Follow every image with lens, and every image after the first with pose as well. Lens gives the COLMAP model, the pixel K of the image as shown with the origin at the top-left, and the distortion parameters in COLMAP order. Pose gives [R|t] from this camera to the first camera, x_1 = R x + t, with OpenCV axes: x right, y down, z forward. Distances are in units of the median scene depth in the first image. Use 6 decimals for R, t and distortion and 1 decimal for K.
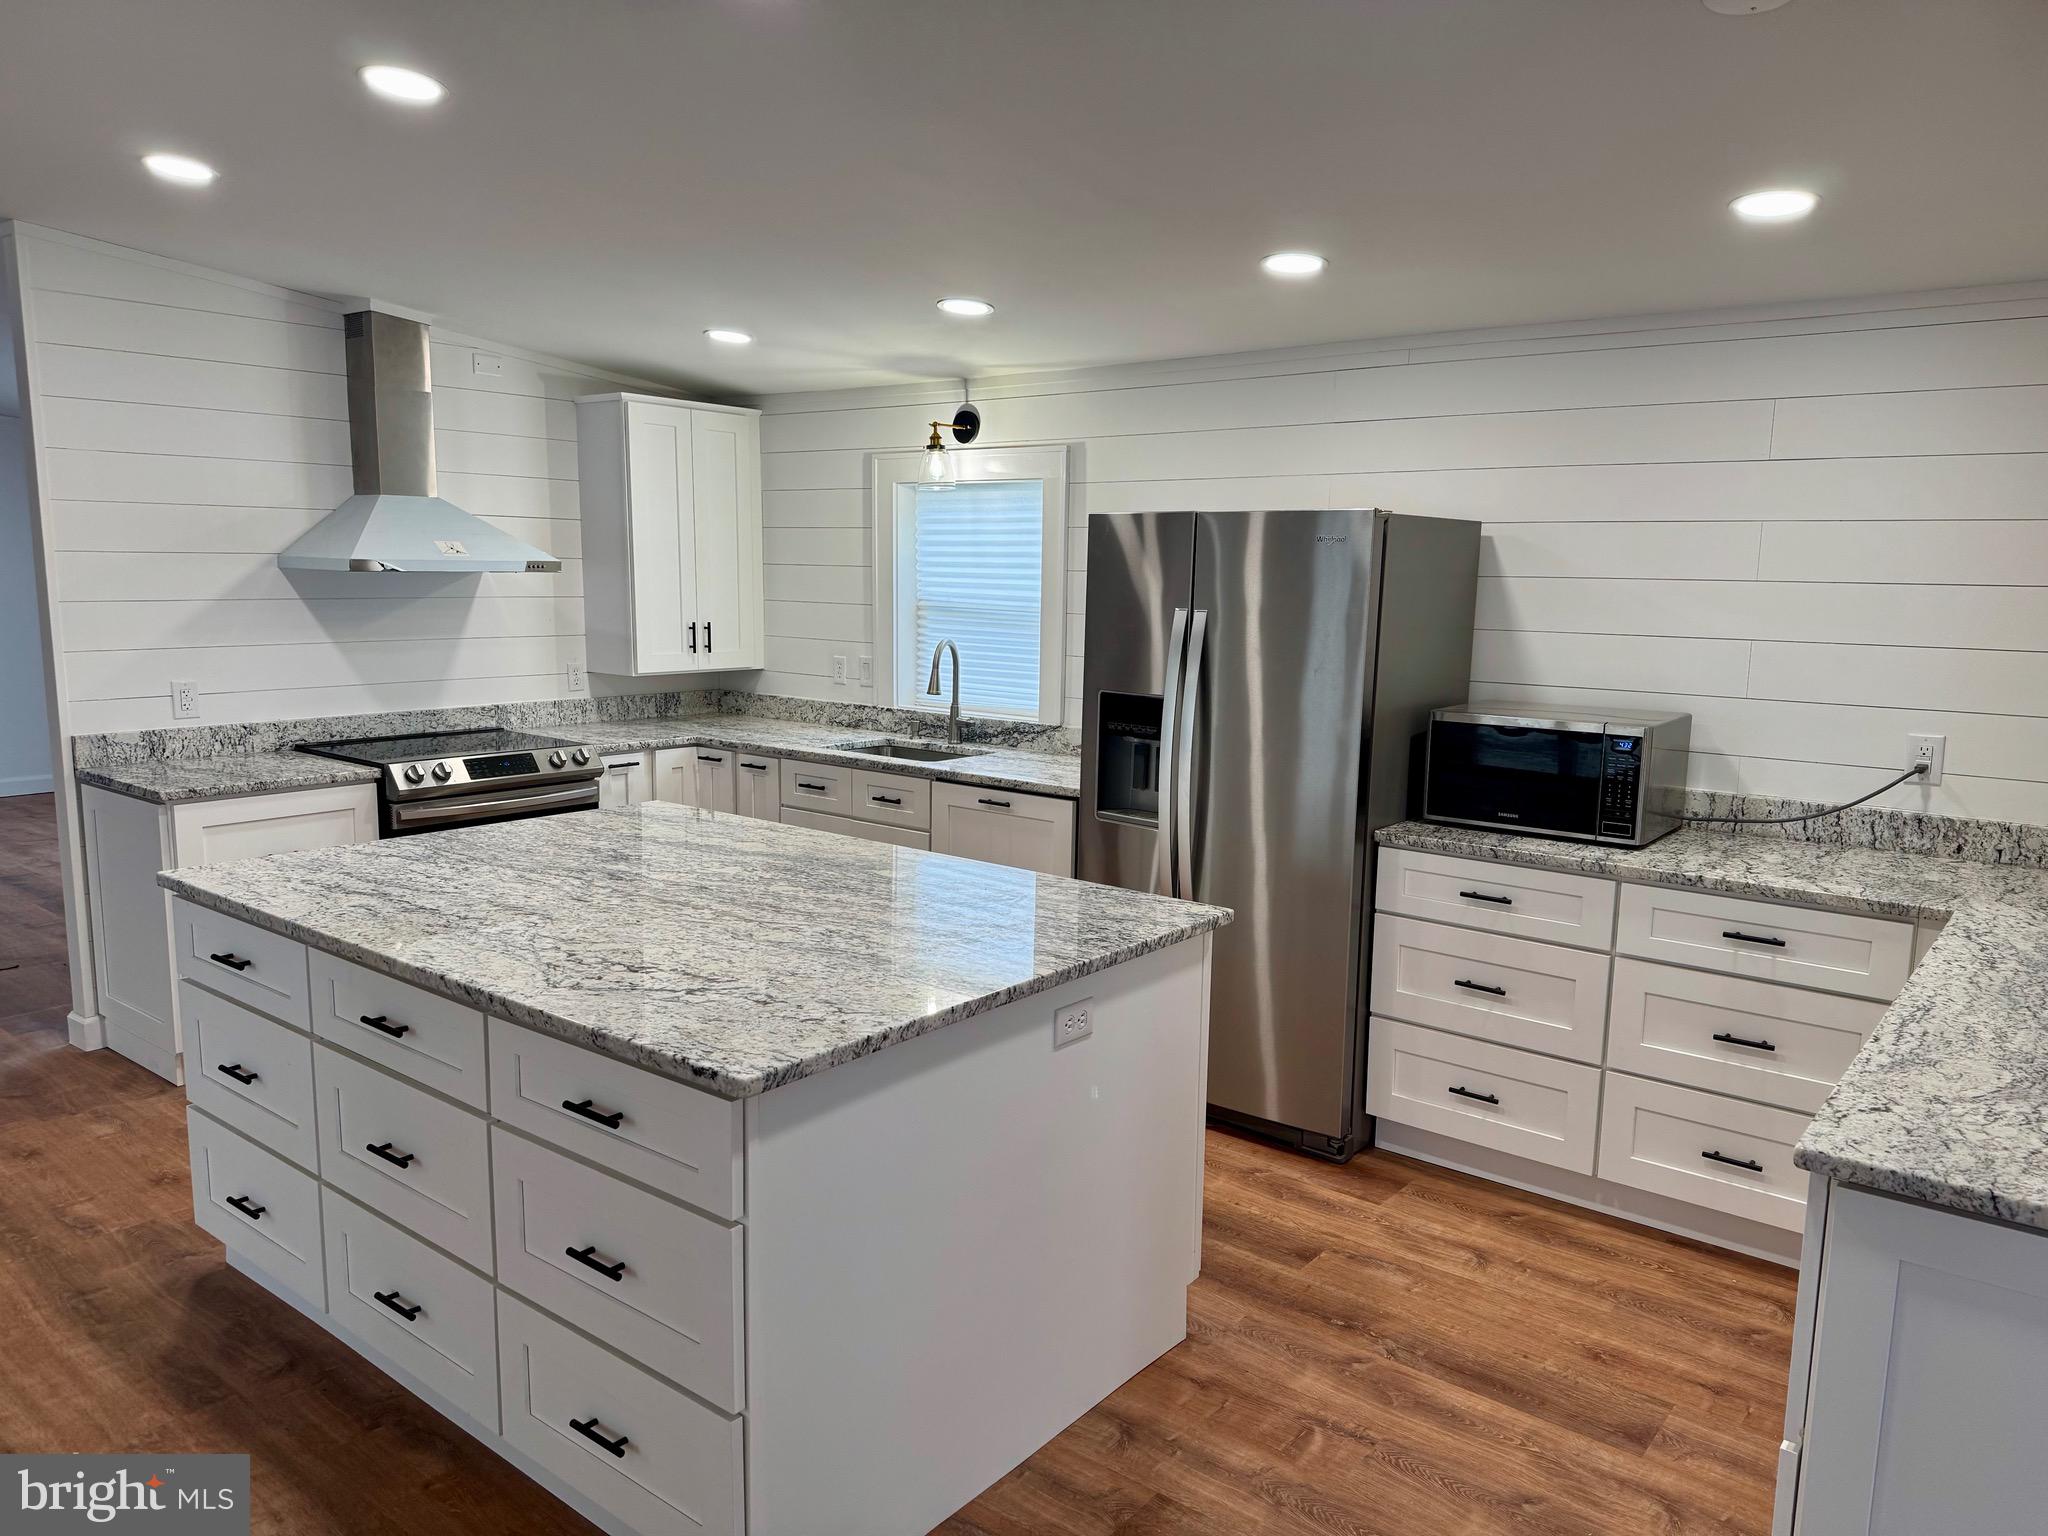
lens RADIAL K [[1421.5, 0, 1021.9], [0, 1421.5, 761.5], [0, 0, 1]] dist [0.032268, -0.012776]
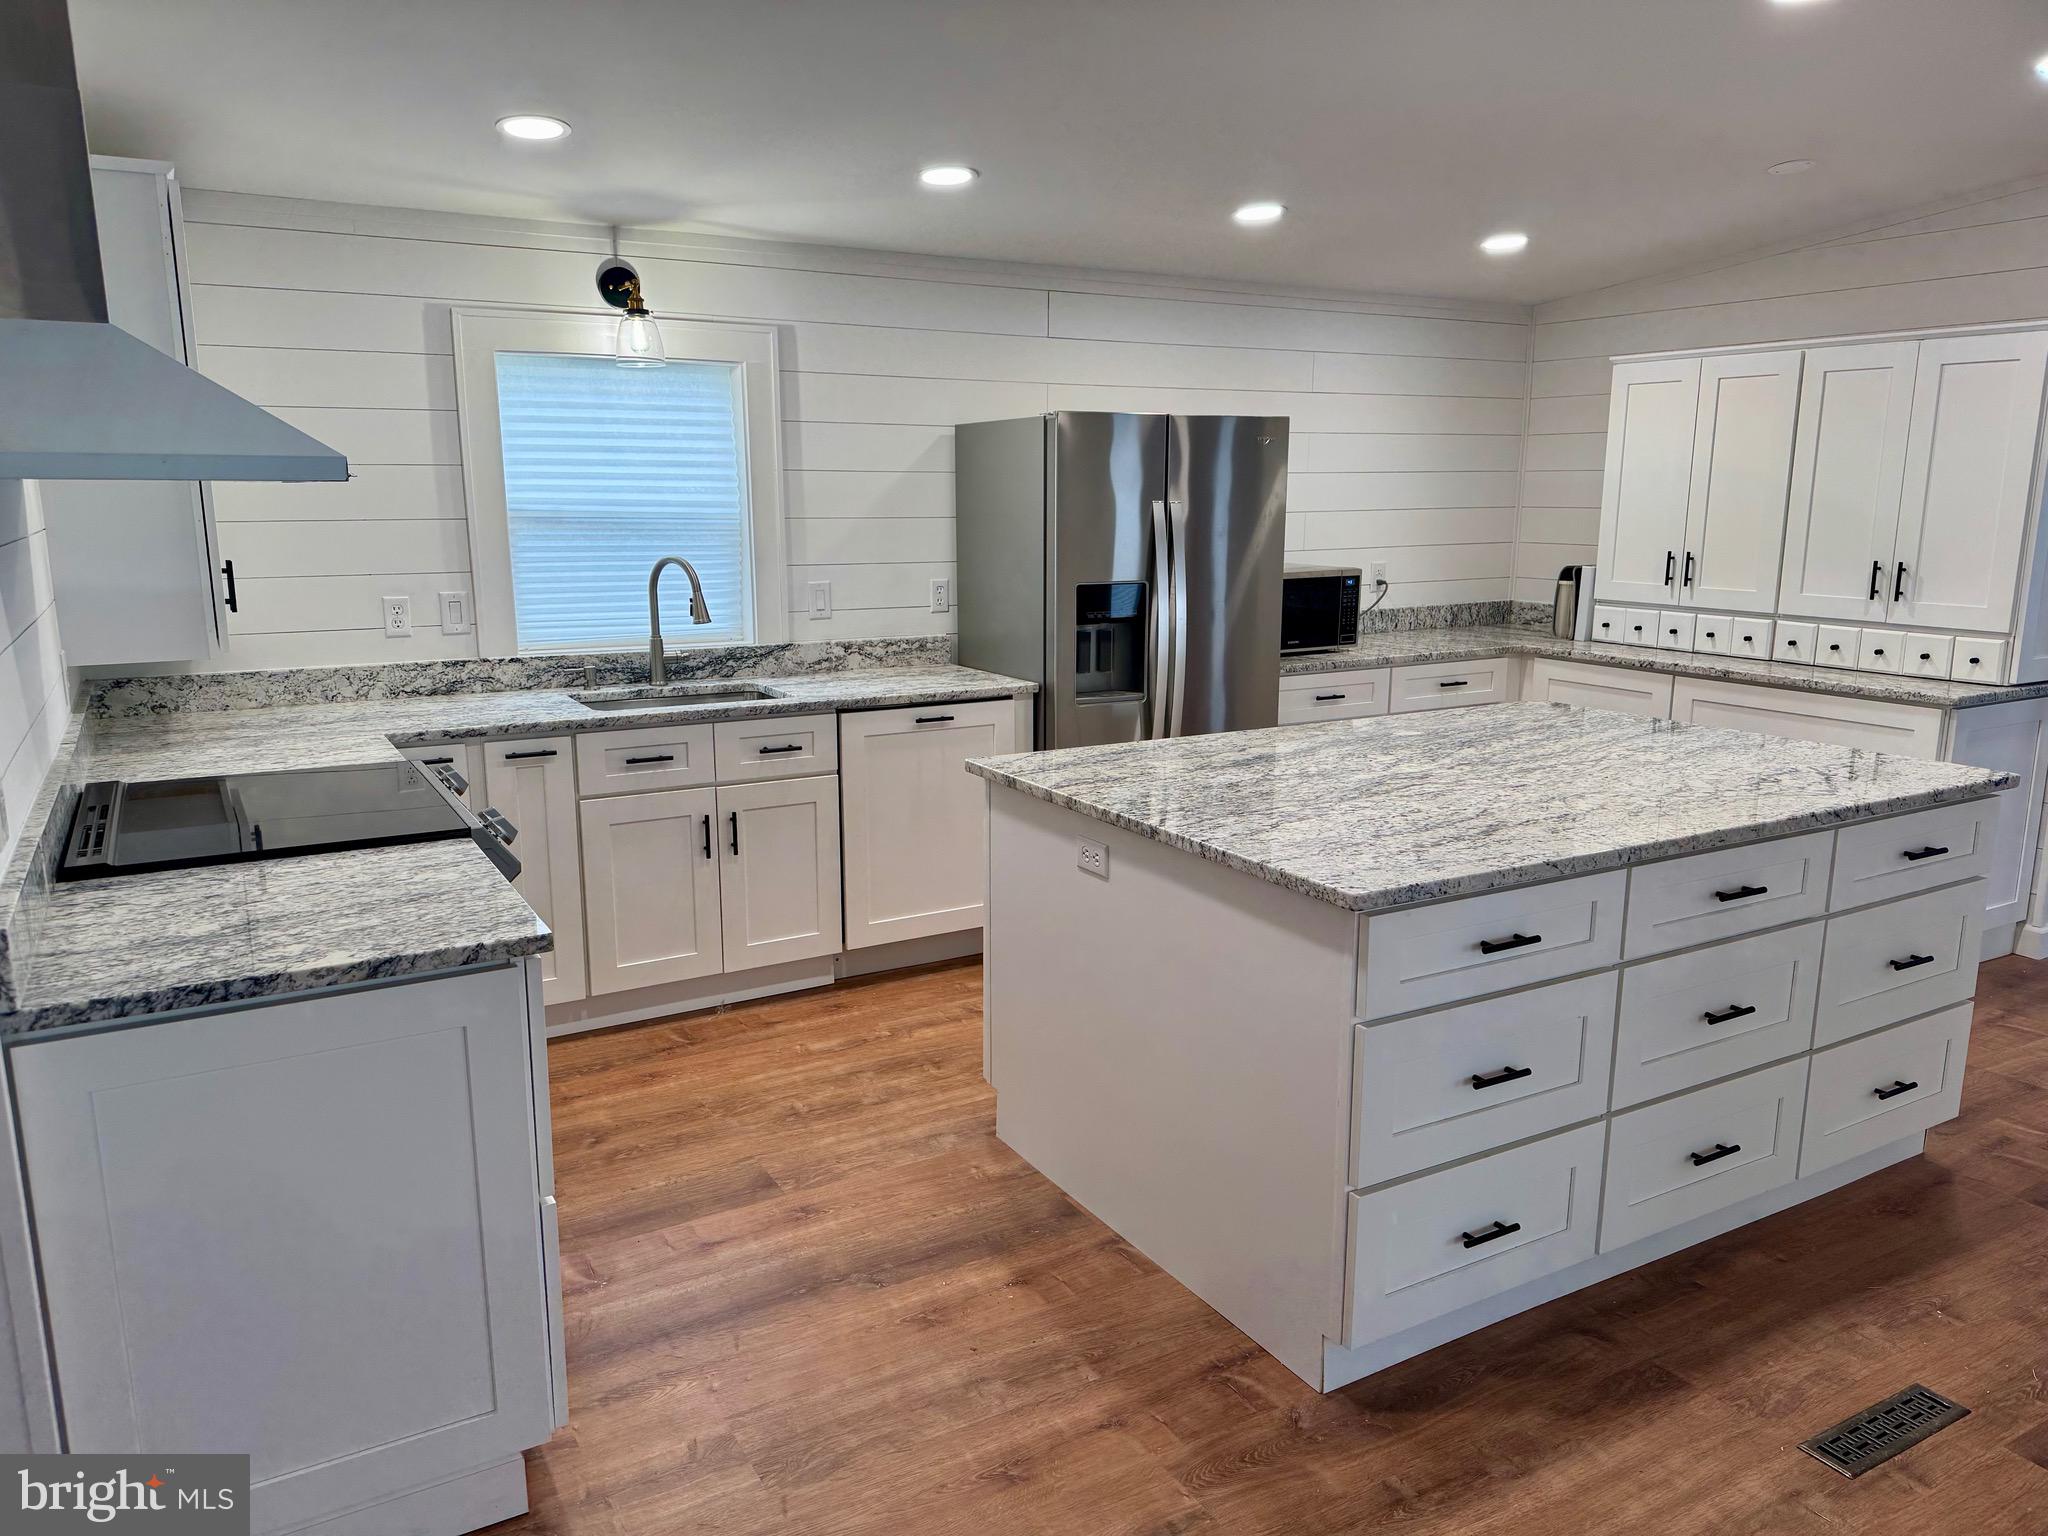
lens RADIAL K [[1421.5, 0, 1021.9], [0, 1421.5, 777.8], [0, 0, 1]] dist [0.032268, -0.012776]
pose [[0.361725, -0.205777, 0.909292, -0.754537], [0.131931, 0.976820, 0.168575, -0.073514], [-0.922903, 0.058986, 0.380488, 0.514669]]
